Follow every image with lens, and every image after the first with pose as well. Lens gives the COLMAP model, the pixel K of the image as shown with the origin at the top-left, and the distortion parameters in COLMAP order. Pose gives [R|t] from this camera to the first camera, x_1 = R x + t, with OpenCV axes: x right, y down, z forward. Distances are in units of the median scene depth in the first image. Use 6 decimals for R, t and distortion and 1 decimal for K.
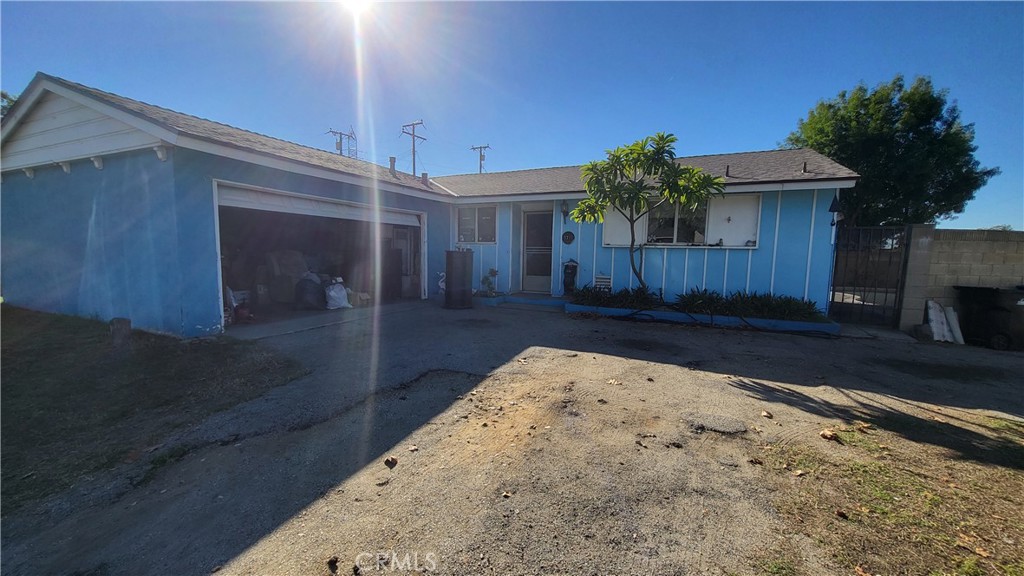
lens RADIAL K [[408.6, 0, 504.3], [0, 408.6, 293.9], [0, 0, 1]] dist [-0.001281, -0.000598]
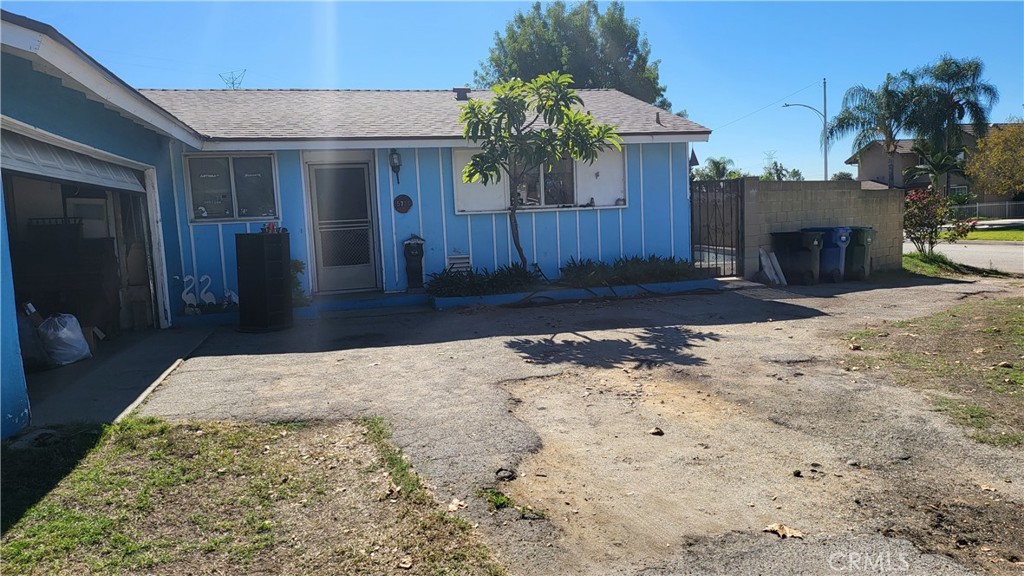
lens RADIAL K [[716.9, 0, 510.0], [0, 716.9, 287.3], [0, 0, 1]] dist [0.054192, -0.042620]
pose [[0.766457, -0.113870, 0.632122, -0.484683], [0.121600, 0.992086, 0.031272, -0.015047], [-0.630680, 0.052898, 0.774238, -0.033625]]
